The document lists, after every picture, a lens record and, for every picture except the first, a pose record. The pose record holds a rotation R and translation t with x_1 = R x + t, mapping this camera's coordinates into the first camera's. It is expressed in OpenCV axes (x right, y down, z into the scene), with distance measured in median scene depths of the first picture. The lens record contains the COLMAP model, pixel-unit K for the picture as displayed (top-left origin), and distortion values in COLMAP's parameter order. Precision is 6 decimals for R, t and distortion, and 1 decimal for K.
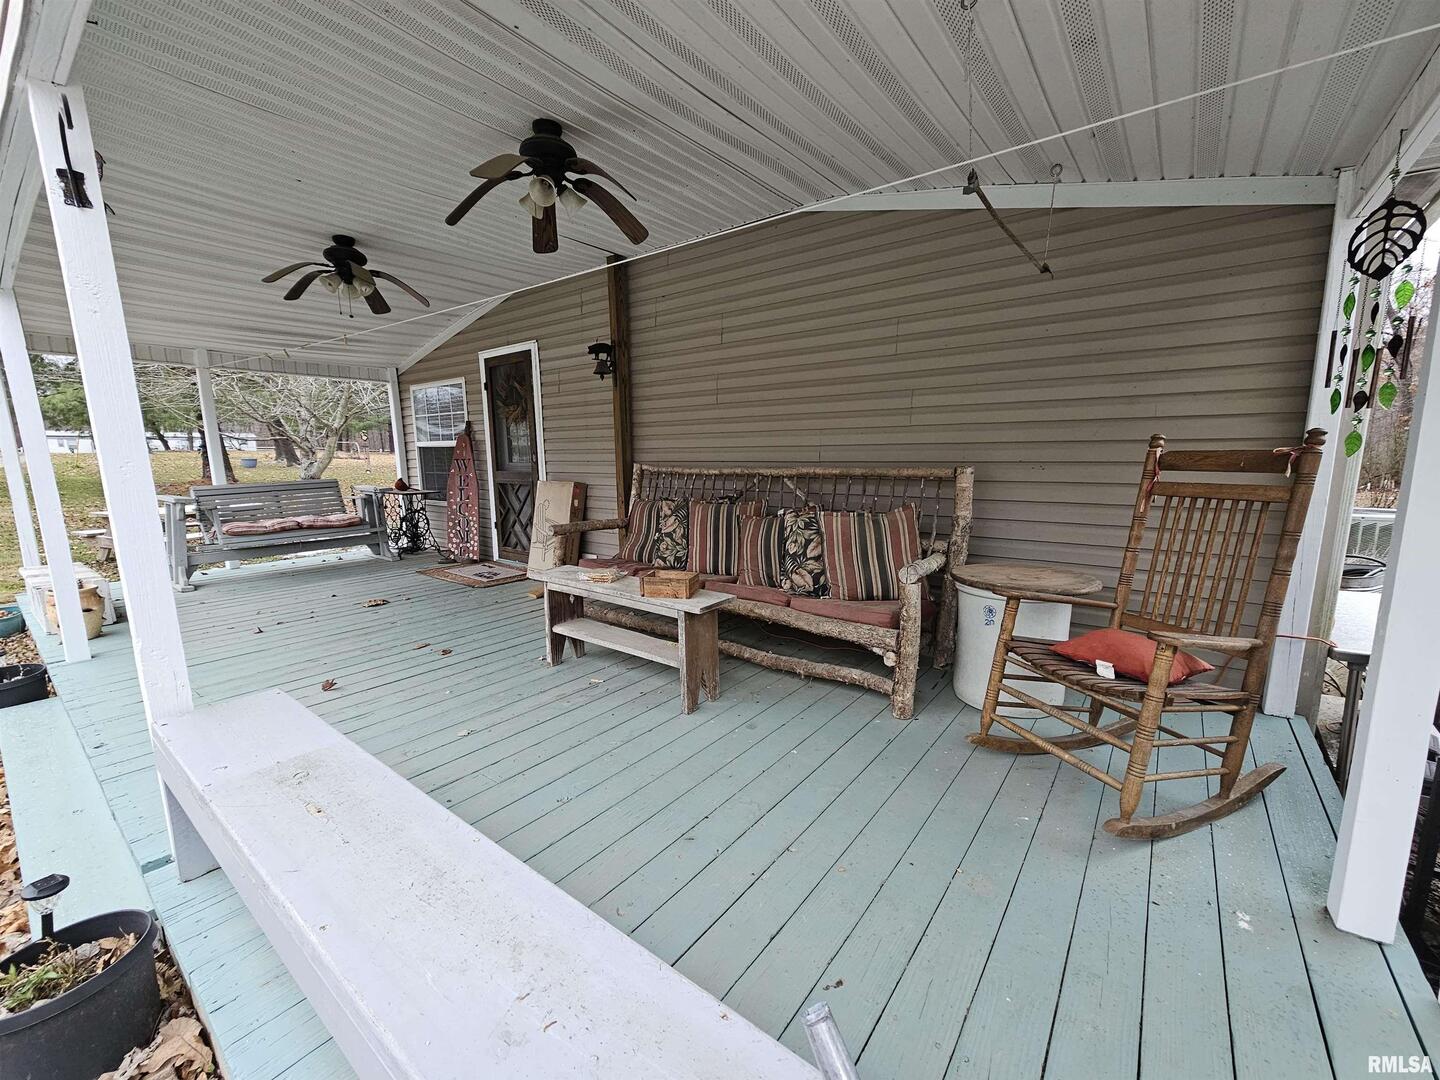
lens RADIAL K [[585.6, 0, 725.1], [0, 585.6, 547.6], [0, 0, 1]] dist [-0.000880, 0.001022]
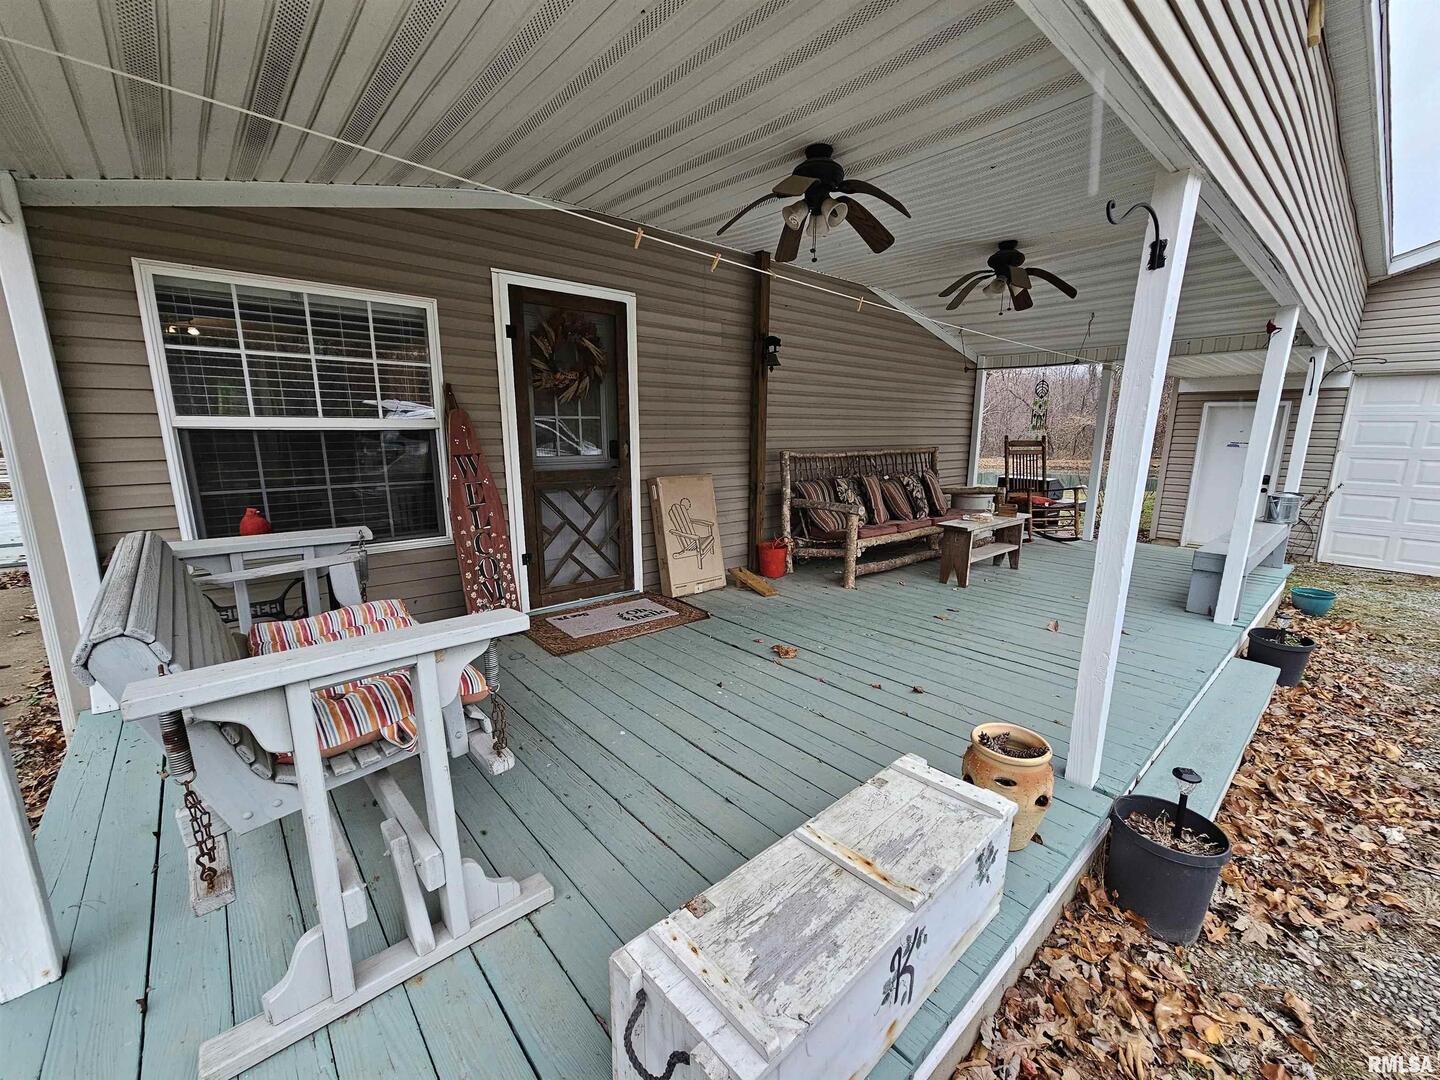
lens RADIAL K [[585.6, 0, 725.1], [0, 585.6, 547.6], [0, 0, 1]] dist [-0.000880, 0.001022]
pose [[0.189337, -0.184682, 0.964388, -1.328571], [0.152861, 0.975722, 0.156842, -0.161586], [-0.969941, 0.117721, 0.212971, 0.923881]]
